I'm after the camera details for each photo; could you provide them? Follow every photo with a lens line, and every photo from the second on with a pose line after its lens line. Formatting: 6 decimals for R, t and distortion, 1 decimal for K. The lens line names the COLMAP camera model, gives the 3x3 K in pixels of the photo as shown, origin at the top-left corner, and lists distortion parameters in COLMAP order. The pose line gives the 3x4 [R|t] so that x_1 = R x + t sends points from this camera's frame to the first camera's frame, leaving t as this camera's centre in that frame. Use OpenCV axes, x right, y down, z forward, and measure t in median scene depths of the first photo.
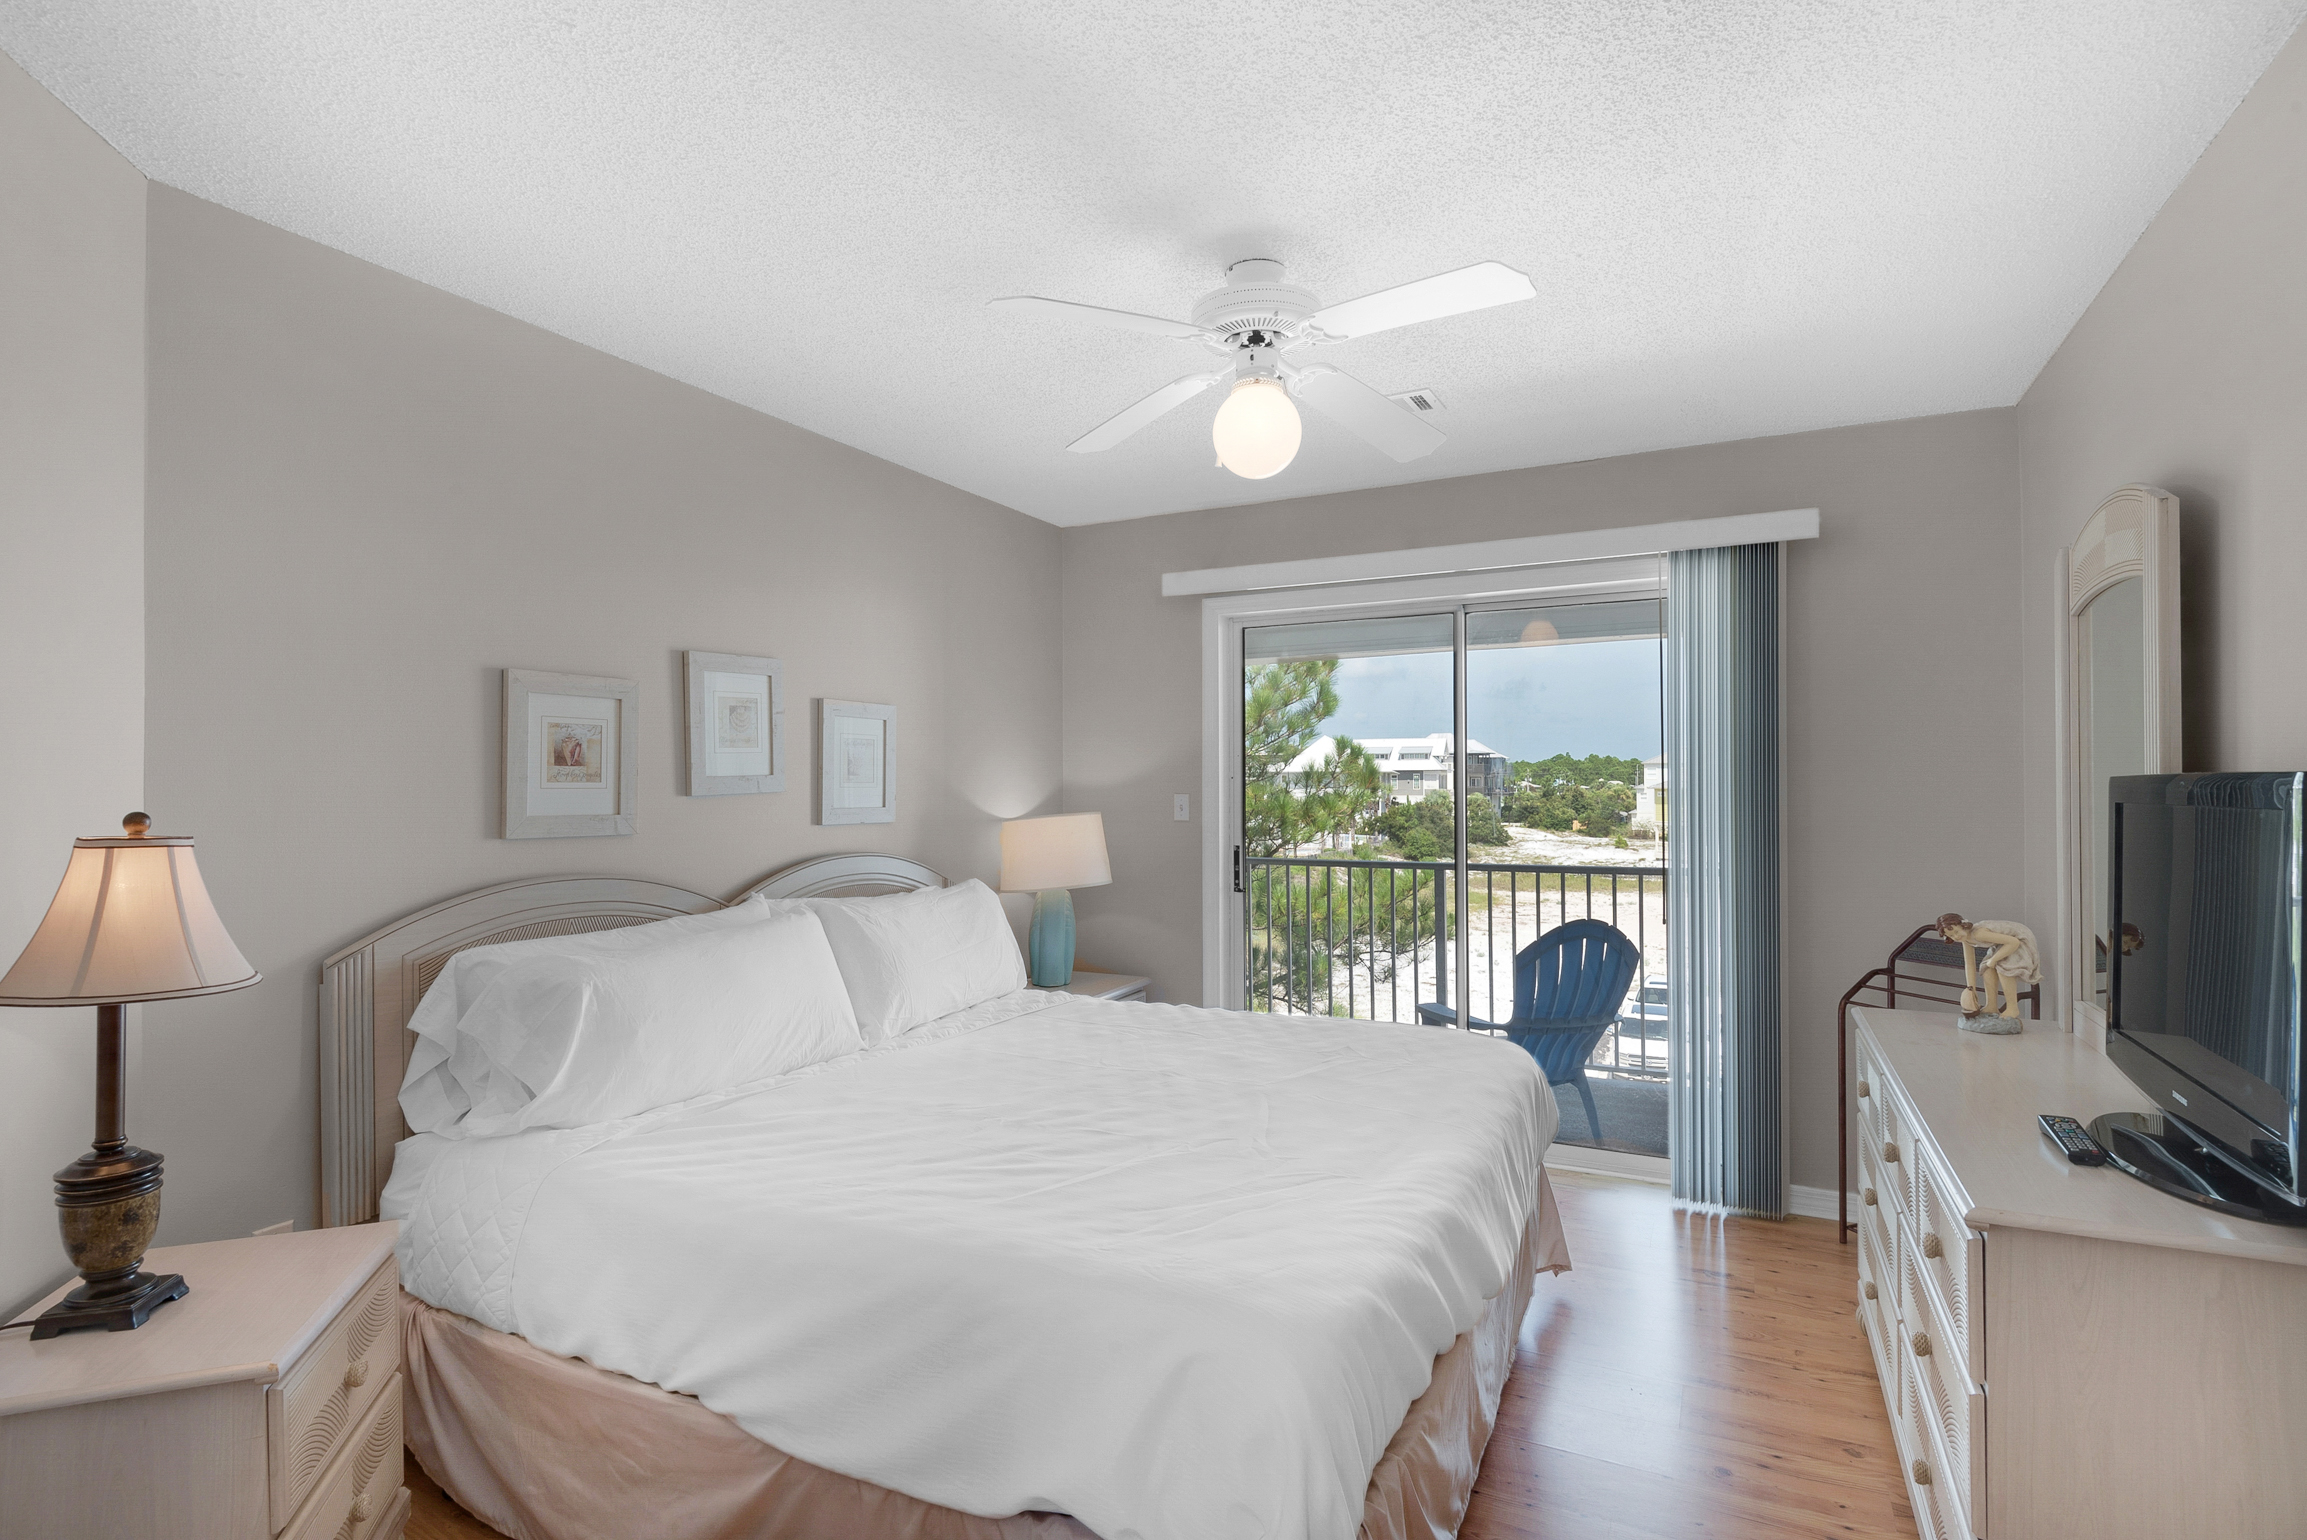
lens RADIAL K [[1208.7, 0, 1148.5], [0, 1208.7, 781.4], [0, 0, 1]] dist [0.012404, -0.002947]
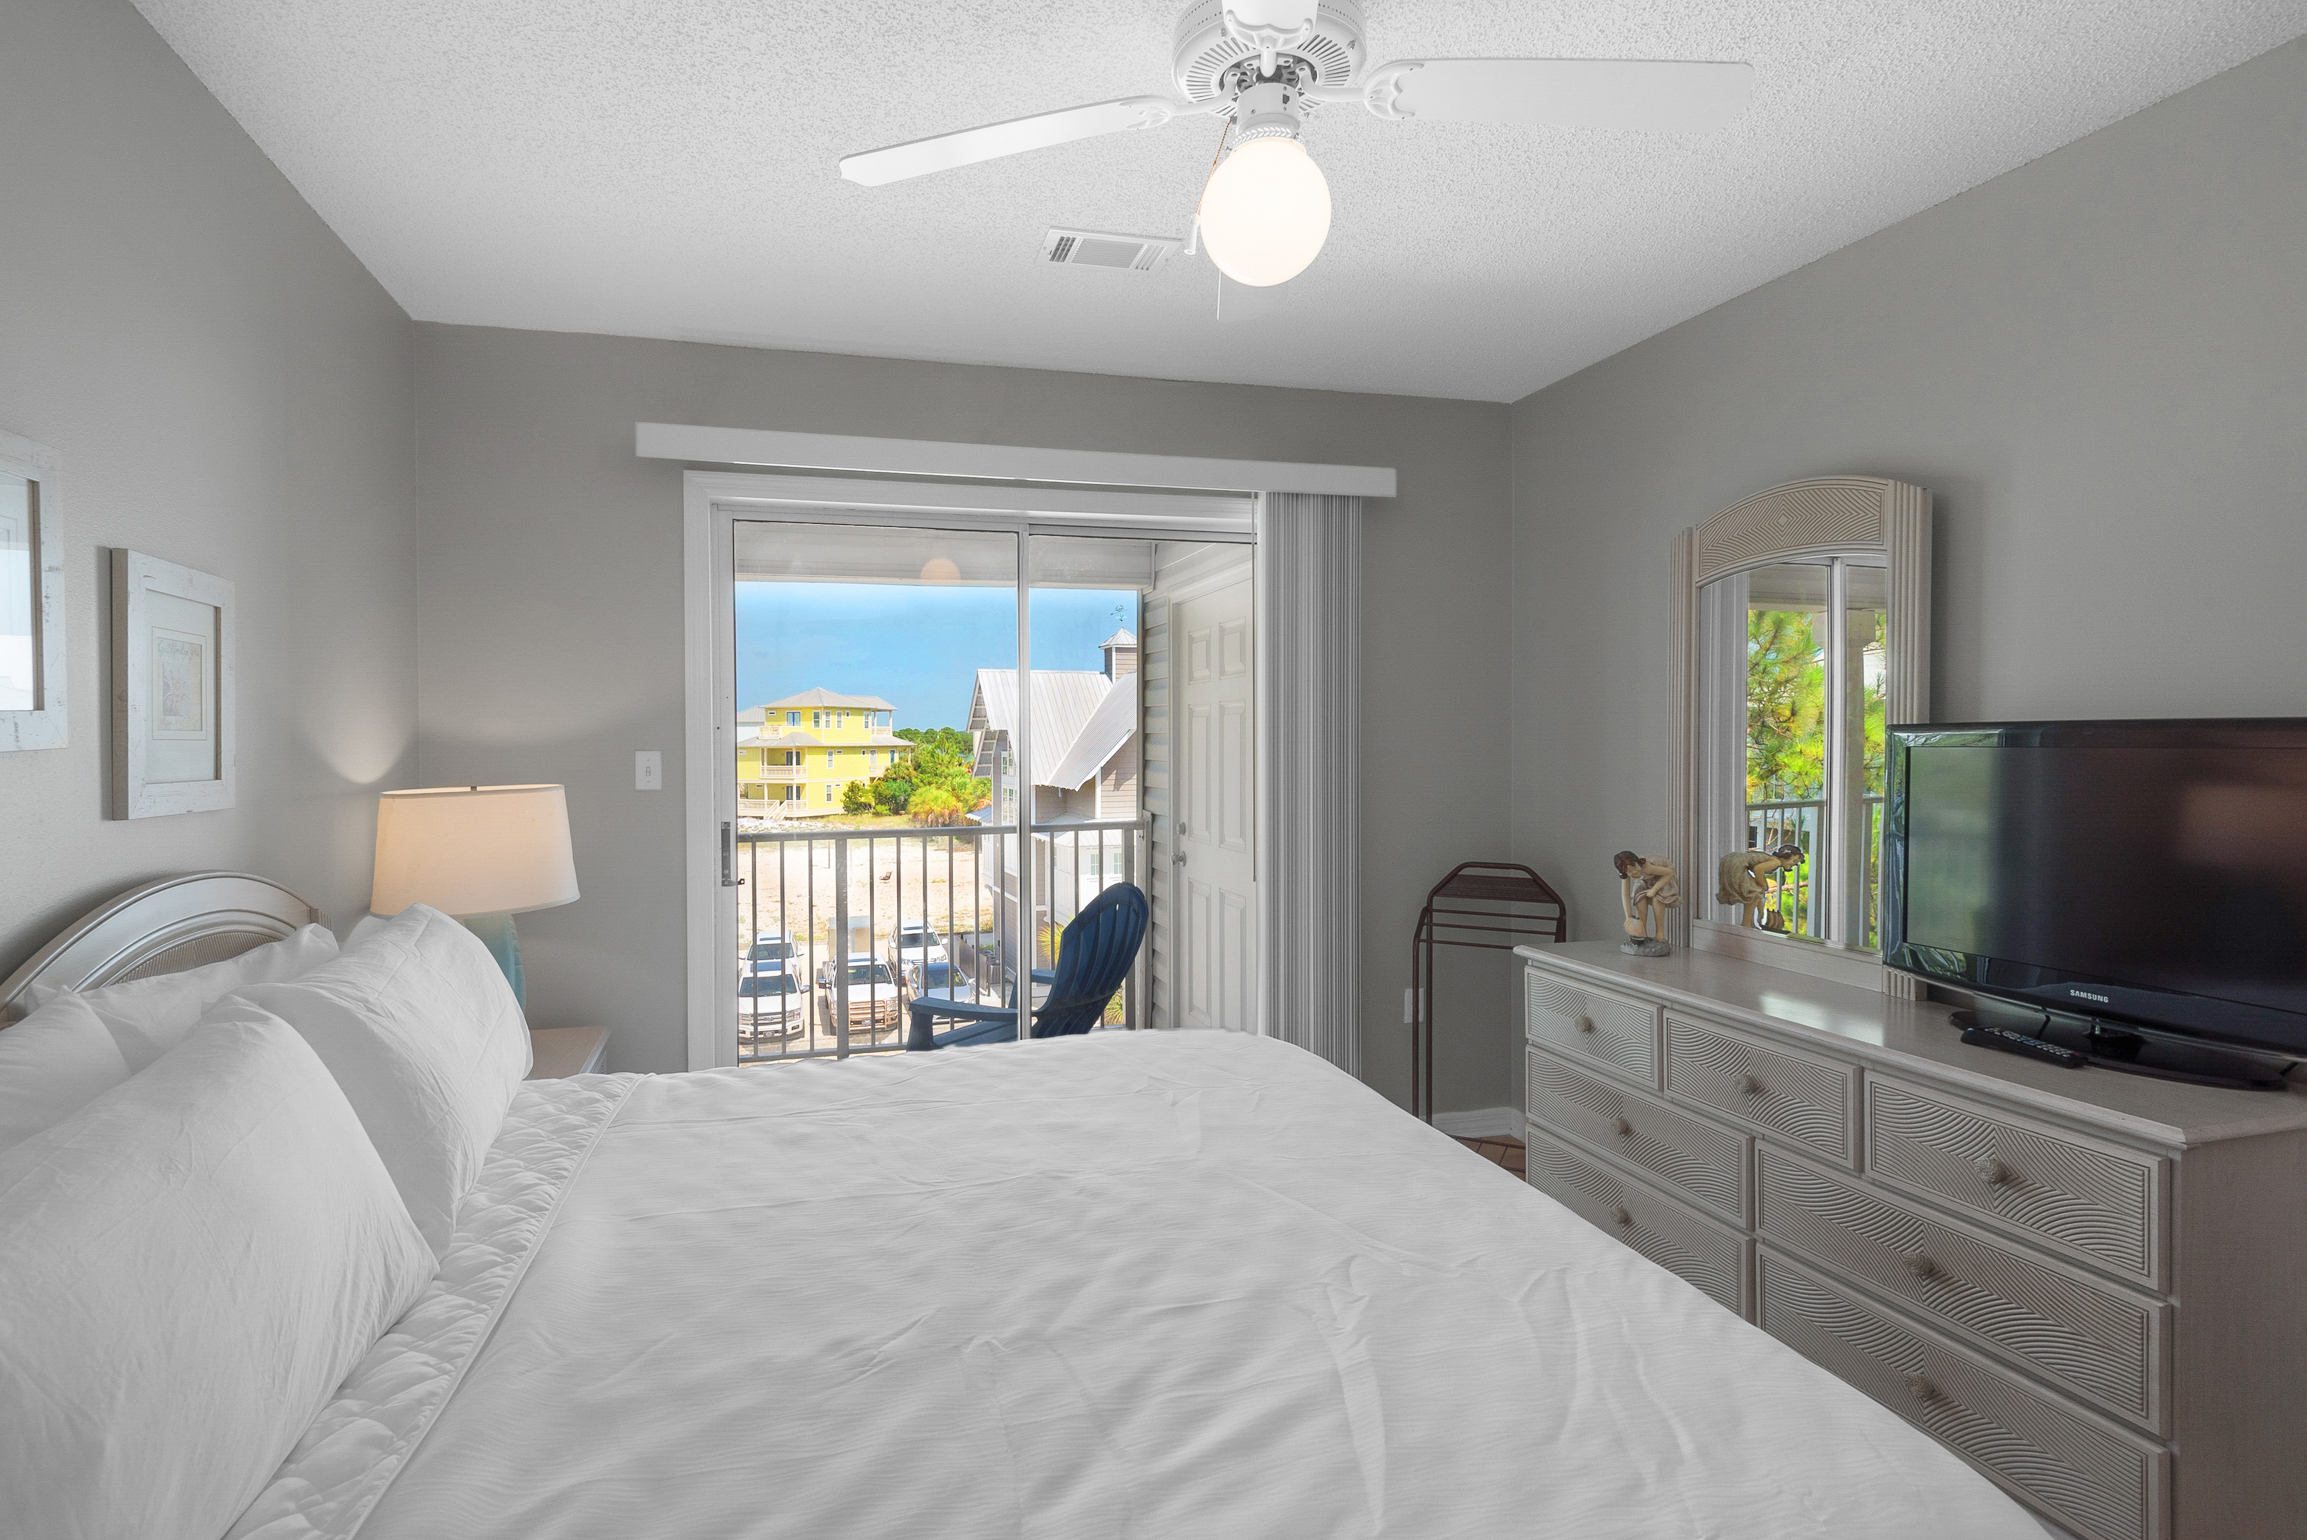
lens RADIAL K [[1208.7, 0, 1159.1], [0, 1208.7, 756.4], [0, 0, 1]] dist [0.012404, -0.002947]
pose [[0.721597, -0.010394, 0.692235, -0.305273], [0.001014, 0.999902, 0.013957, 0.005816], [-0.692313, -0.009369, 0.721537, 0.384277]]
